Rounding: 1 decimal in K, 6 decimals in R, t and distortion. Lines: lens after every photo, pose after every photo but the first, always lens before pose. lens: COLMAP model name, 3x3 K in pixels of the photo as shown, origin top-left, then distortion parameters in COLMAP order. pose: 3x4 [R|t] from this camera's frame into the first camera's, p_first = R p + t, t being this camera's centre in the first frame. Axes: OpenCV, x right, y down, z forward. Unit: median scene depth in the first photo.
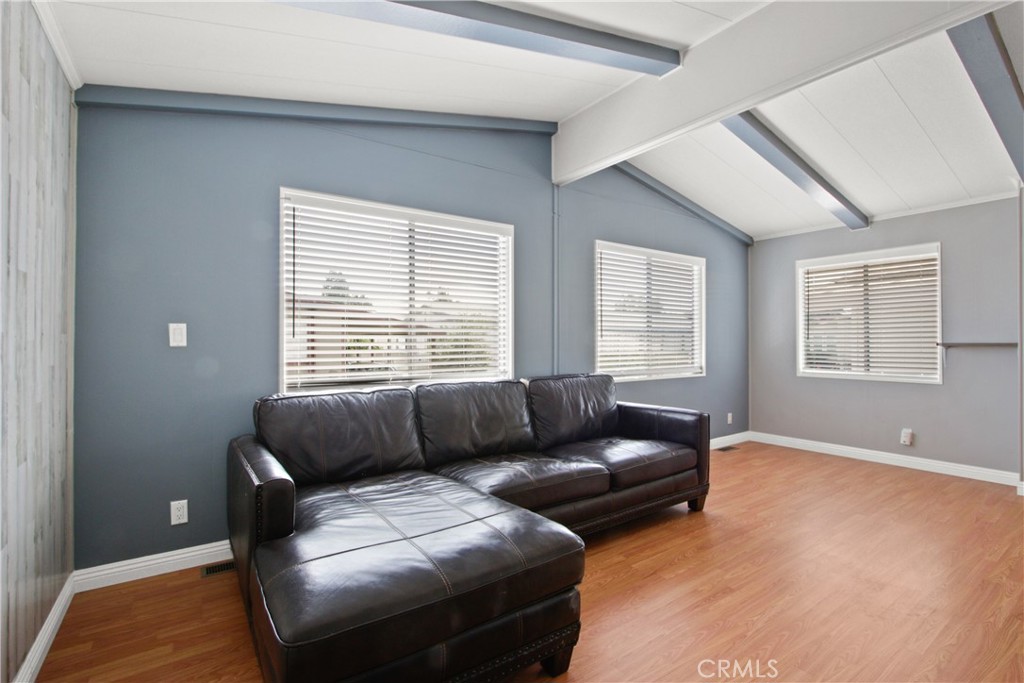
lens RADIAL K [[472.9, 0, 514.4], [0, 472.9, 338.2], [0, 0, 1]] dist [-0.015771, 0.001578]
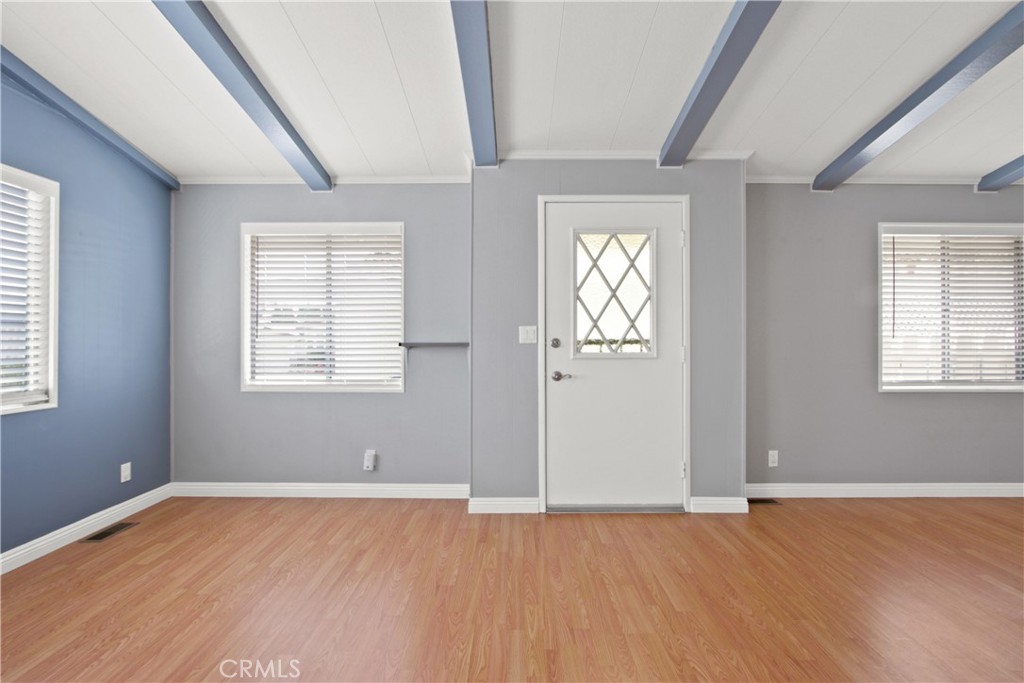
lens RADIAL K [[472.9, 0, 514.4], [0, 472.9, 338.2], [0, 0, 1]] dist [-0.015771, 0.001578]
pose [[0.577042, 0.002533, 0.816711, 0.324819], [-0.005399, 0.999985, 0.000714, 0.000585], [-0.816697, -0.004822, 0.577047, 0.336982]]
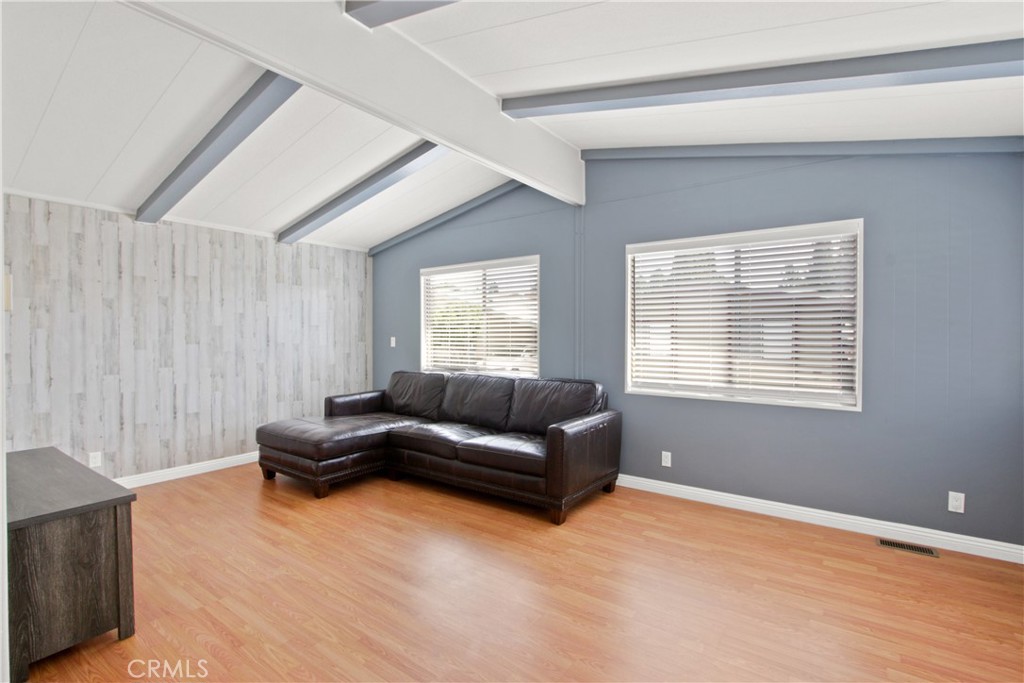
lens RADIAL K [[472.9, 0, 514.4], [0, 472.9, 338.2], [0, 0, 1]] dist [-0.015771, 0.001578]
pose [[0.329616, 0.006794, -0.944091, 0.978796], [0.003103, 0.999961, 0.008280, -0.024725], [0.944110, -0.005659, 0.329582, 0.447071]]
